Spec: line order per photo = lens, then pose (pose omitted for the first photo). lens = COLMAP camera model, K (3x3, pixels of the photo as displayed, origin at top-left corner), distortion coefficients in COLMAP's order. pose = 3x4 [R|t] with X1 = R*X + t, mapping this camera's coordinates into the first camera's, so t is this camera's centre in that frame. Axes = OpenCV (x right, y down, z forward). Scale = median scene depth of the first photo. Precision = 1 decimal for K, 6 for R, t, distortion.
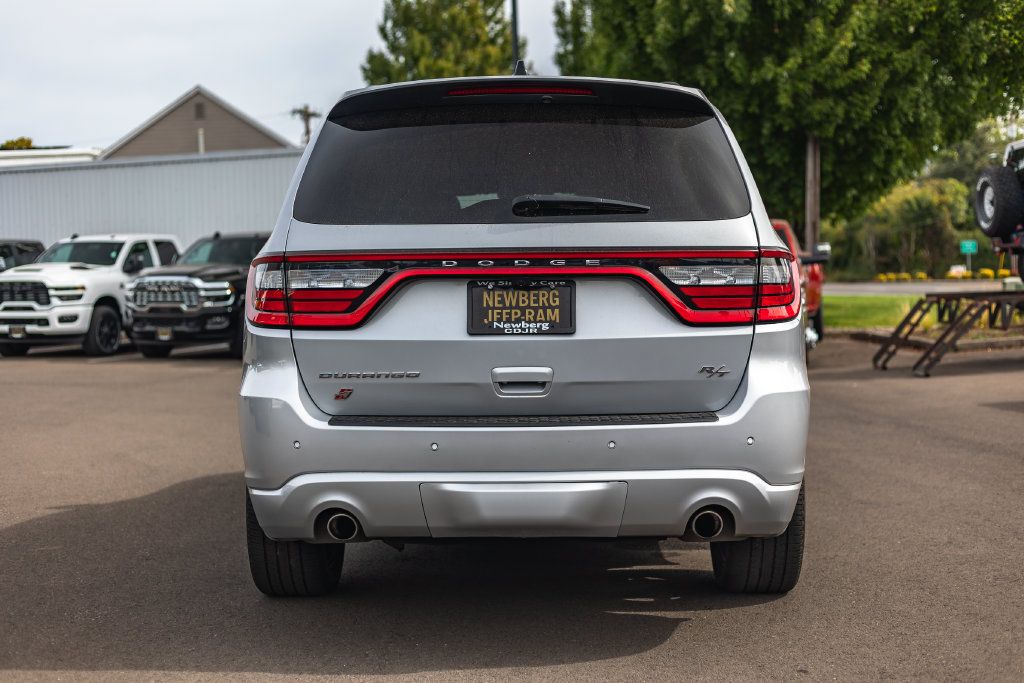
lens RADIAL K [[1465.3, 0, 512.0], [0, 1465.3, 341.5], [0, 0, 1]] dist [0.000135, 0.061448]
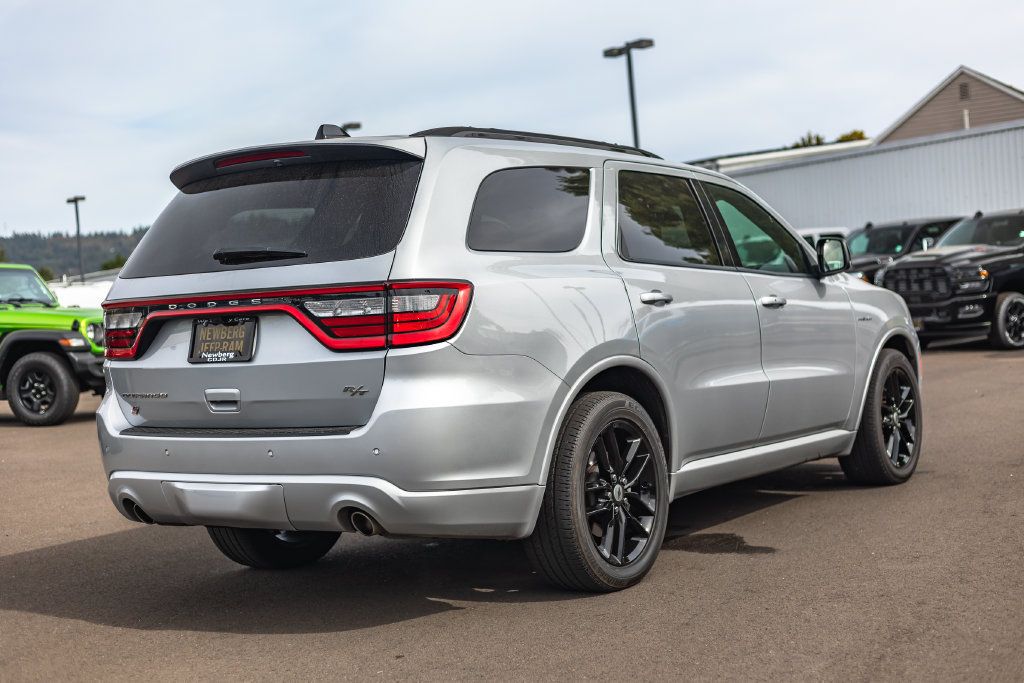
lens RADIAL K [[1581.9, 0, 512.0], [0, 1581.9, 341.5], [0, 0, 1]] dist [0.003282, 0.028780]
pose [[0.825636, -0.024600, -0.563667, 0.154556], [0.029505, 0.999565, -0.000406, -0.002335], [0.563432, -0.016296, 0.826002, 0.007080]]
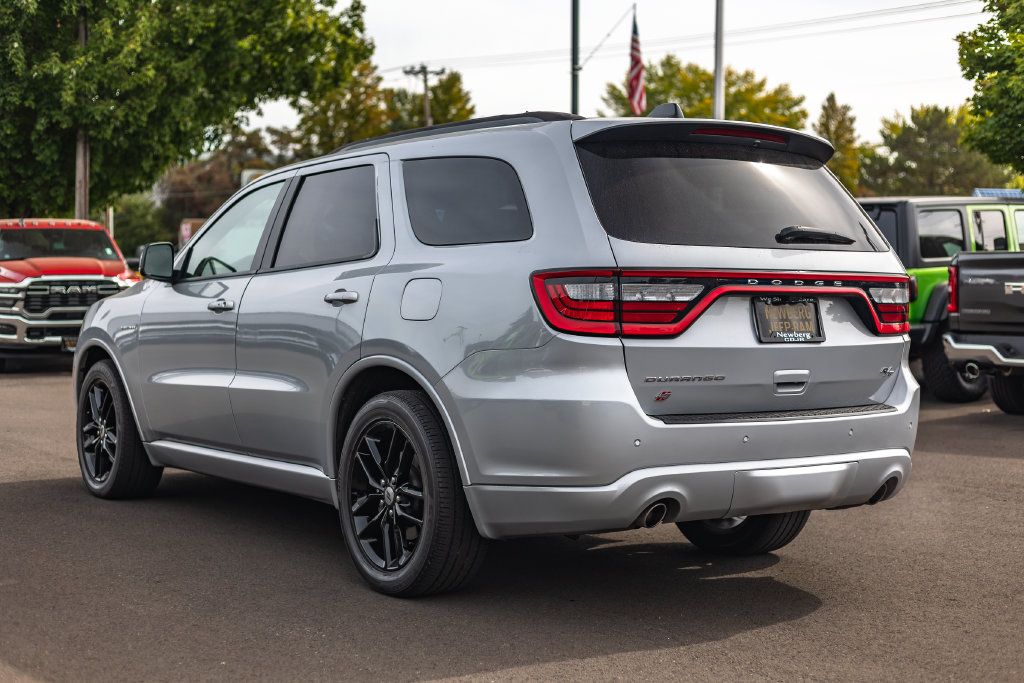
lens RADIAL K [[1465.3, 0, 512.0], [0, 1465.3, 341.5], [0, 0, 1]] dist [0.000135, 0.061448]
pose [[0.816352, 0.000938, 0.577554, -0.140398], [-0.000706, 1.000000, -0.000627, -0.000783], [-0.577554, 0.000105, 0.816352, 0.025636]]
